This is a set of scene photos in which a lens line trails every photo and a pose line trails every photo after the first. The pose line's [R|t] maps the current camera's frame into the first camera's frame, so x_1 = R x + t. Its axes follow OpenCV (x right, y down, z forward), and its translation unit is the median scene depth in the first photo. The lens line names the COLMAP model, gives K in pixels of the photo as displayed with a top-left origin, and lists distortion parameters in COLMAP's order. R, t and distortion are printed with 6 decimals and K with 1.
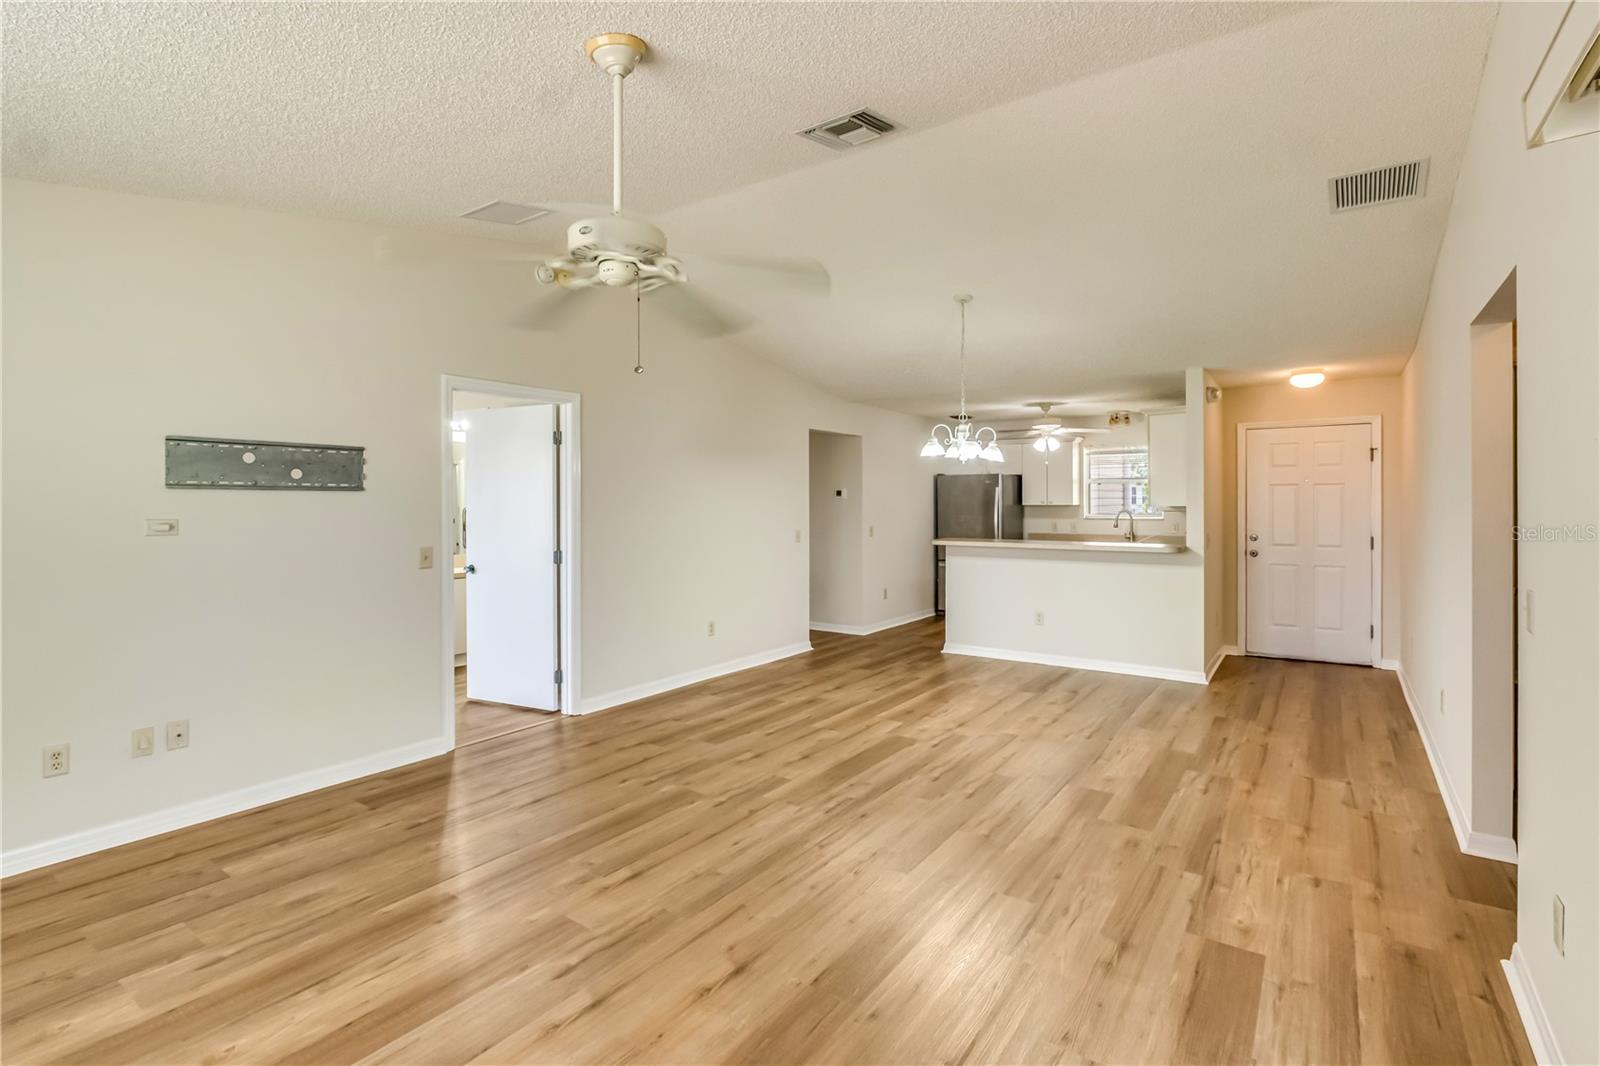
lens RADIAL K [[741.1, 0, 785.6], [0, 741.1, 497.9], [0, 0, 1]] dist [-0.010194, 0.000281]
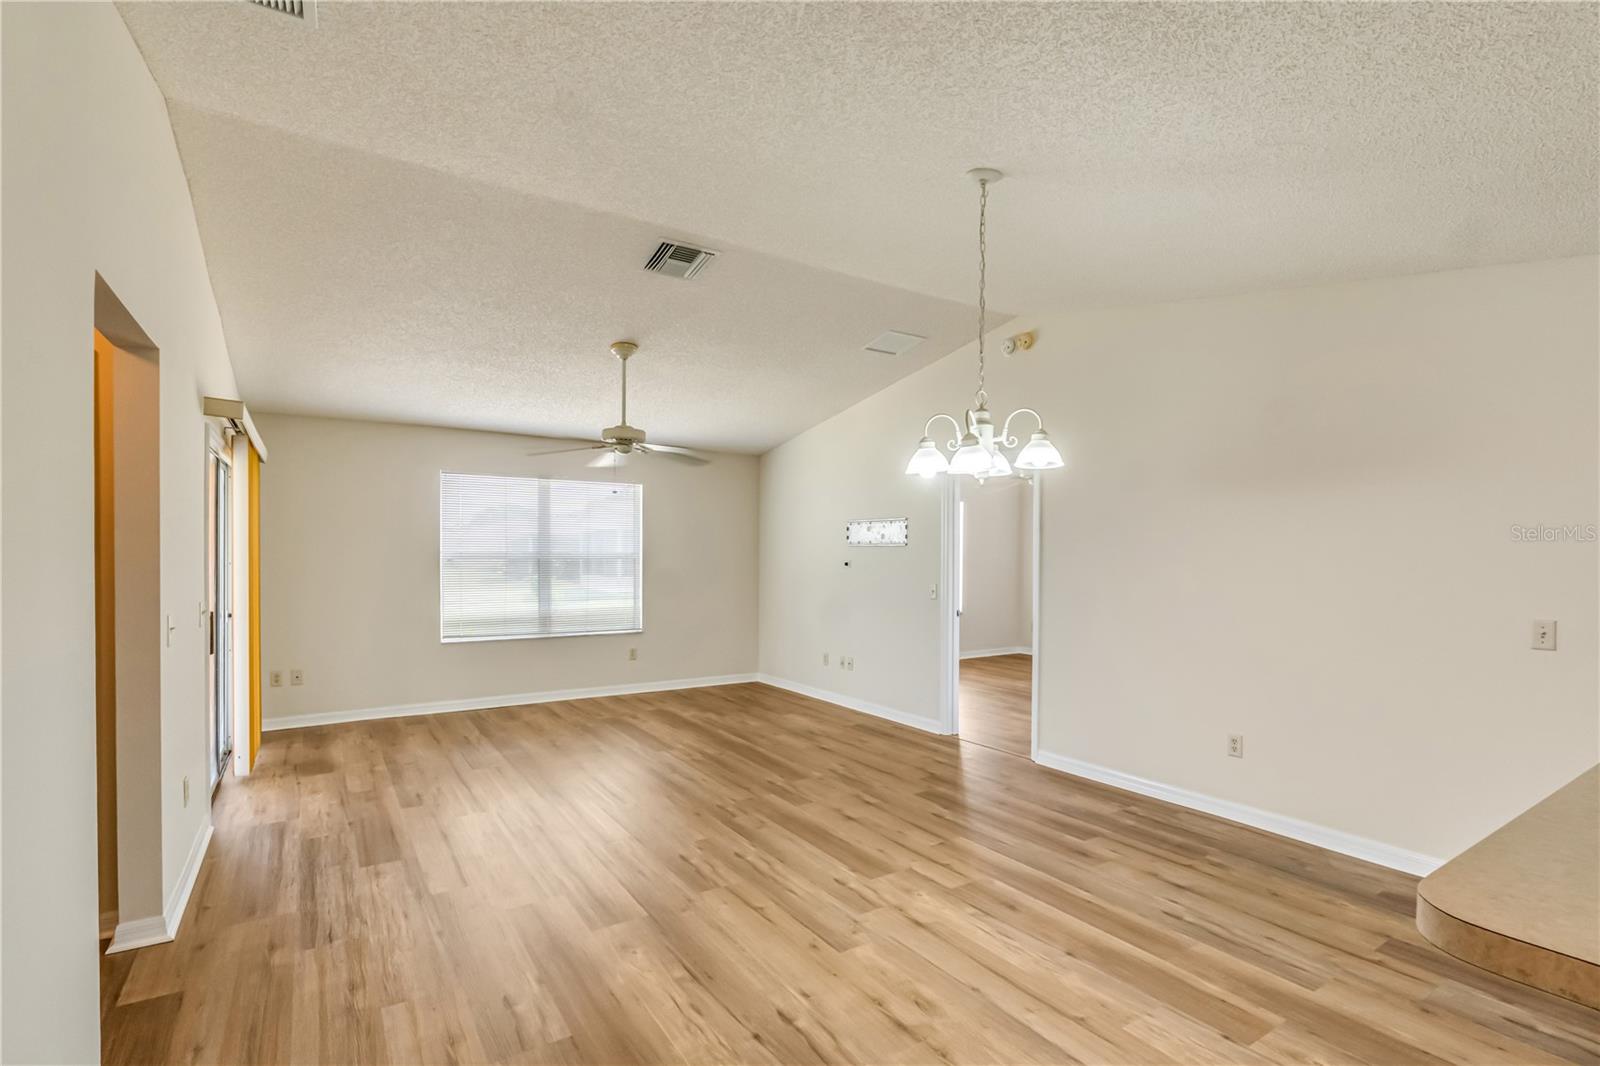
lens RADIAL K [[751.2, 0, 835.9], [0, 751.2, 560.0], [0, 0, 1]] dist [-0.002369, -0.000114]
pose [[-0.318542, 0.010428, -0.947851, 1.051666], [-0.000396, 0.999938, 0.011135, 0.002346], [0.947909, 0.003922, -0.318518, 1.418399]]
